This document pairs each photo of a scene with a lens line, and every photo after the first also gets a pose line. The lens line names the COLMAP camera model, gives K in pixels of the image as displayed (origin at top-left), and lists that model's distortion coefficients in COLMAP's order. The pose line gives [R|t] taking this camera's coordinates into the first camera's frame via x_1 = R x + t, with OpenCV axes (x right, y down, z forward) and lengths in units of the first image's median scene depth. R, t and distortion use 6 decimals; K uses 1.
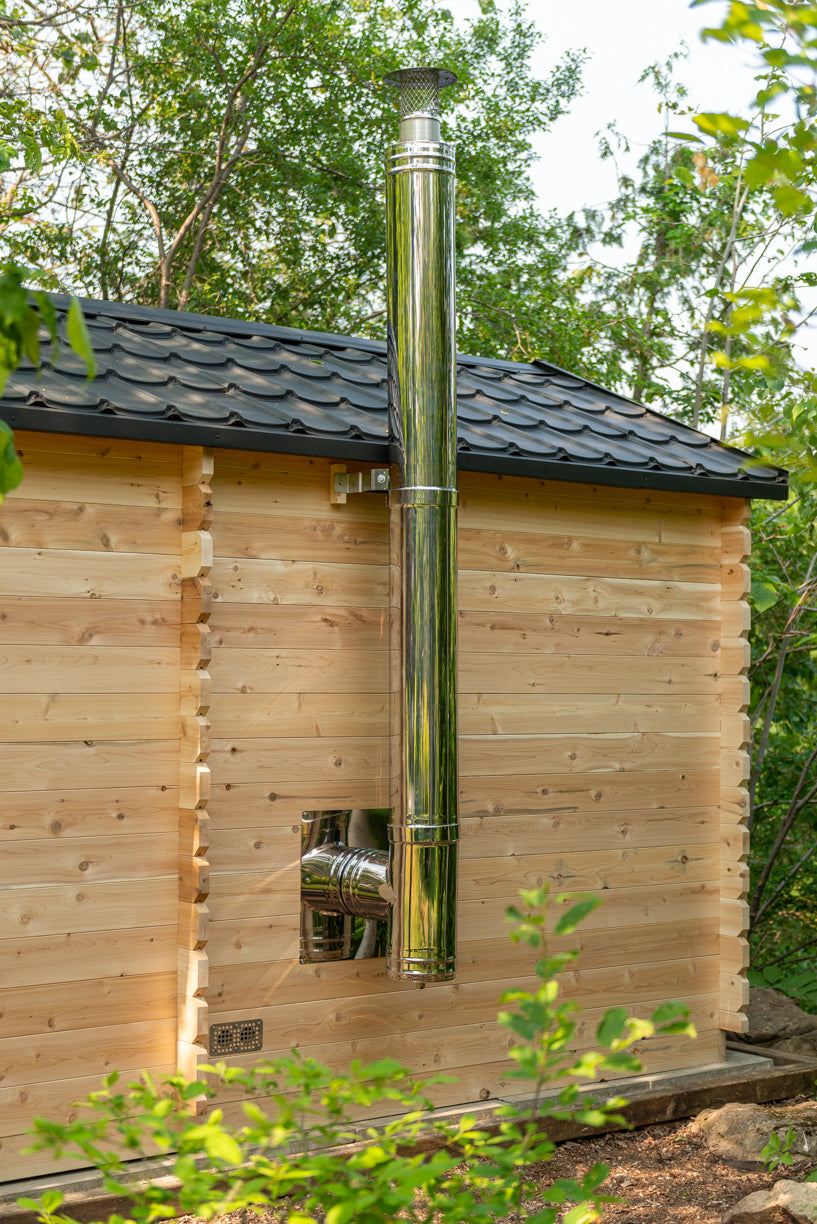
lens RADIAL K [[2016.0, 0, 383.8], [0, 2016.0, 616.7], [0, 0, 1]] dist [0.040906, 0.000000]
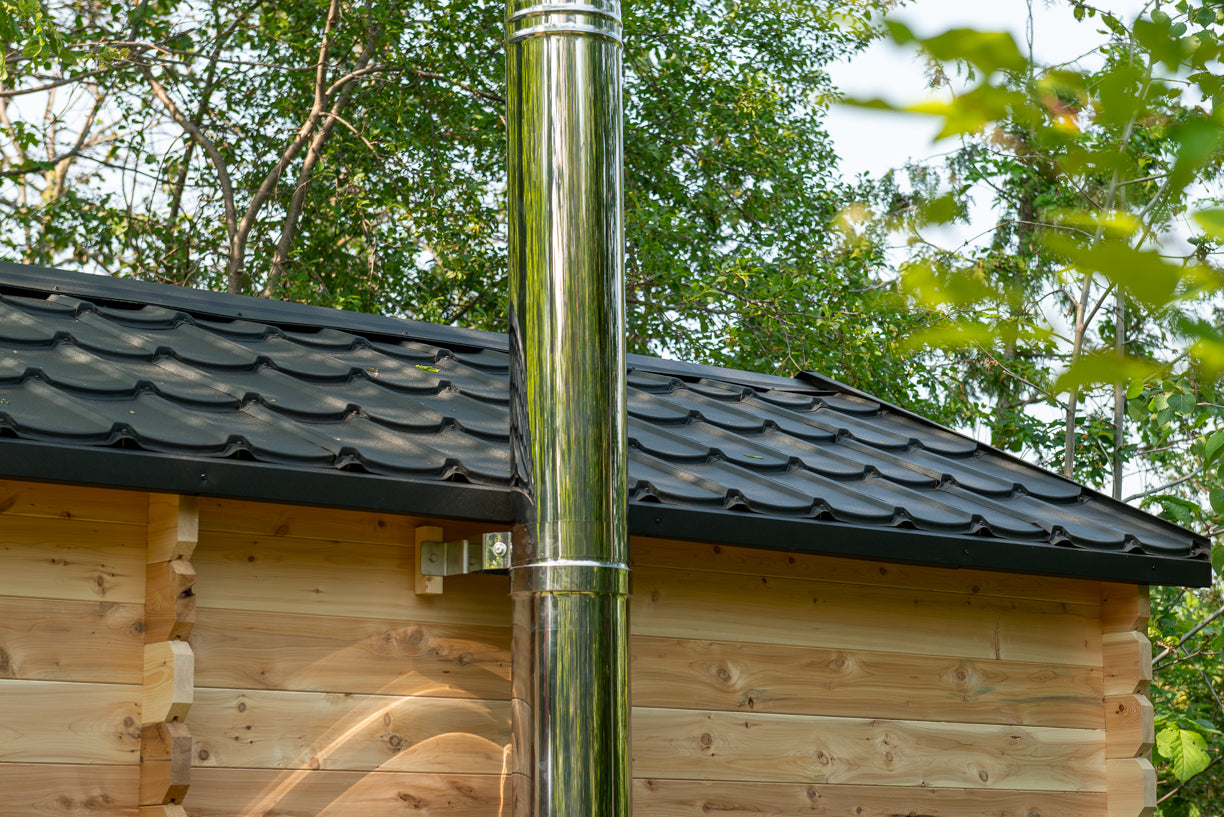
lens RADIAL K [[2856.1, 0, 658.1], [0, 2856.1, 379.6], [0, 0, 1]] dist [0.021535, 0.000000]
pose [[0.999855, -0.012490, -0.011617, 0.051688], [0.010656, 0.989164, -0.146428, 0.003976], [0.013320, 0.146283, 0.989153, 0.168063]]
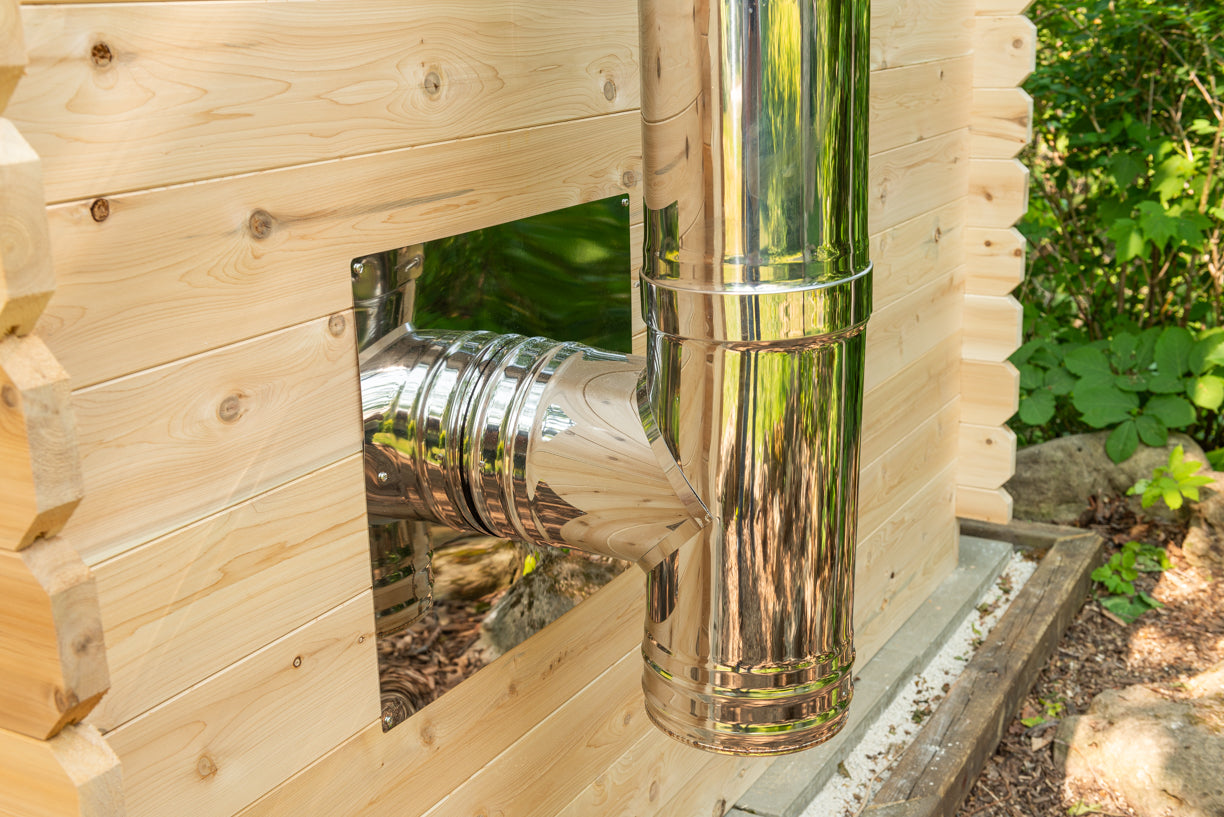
lens RADIAL K [[1458.6, 0, 610.7], [0, 1458.6, 417.9], [0, 0, 1]] dist [0.013109, 0.000000]
pose [[0.922172, -0.129439, 0.364477, -0.081428], [0.008470, 0.948872, 0.315547, 0.049257], [-0.386686, -0.287901, 0.876120, 0.753956]]
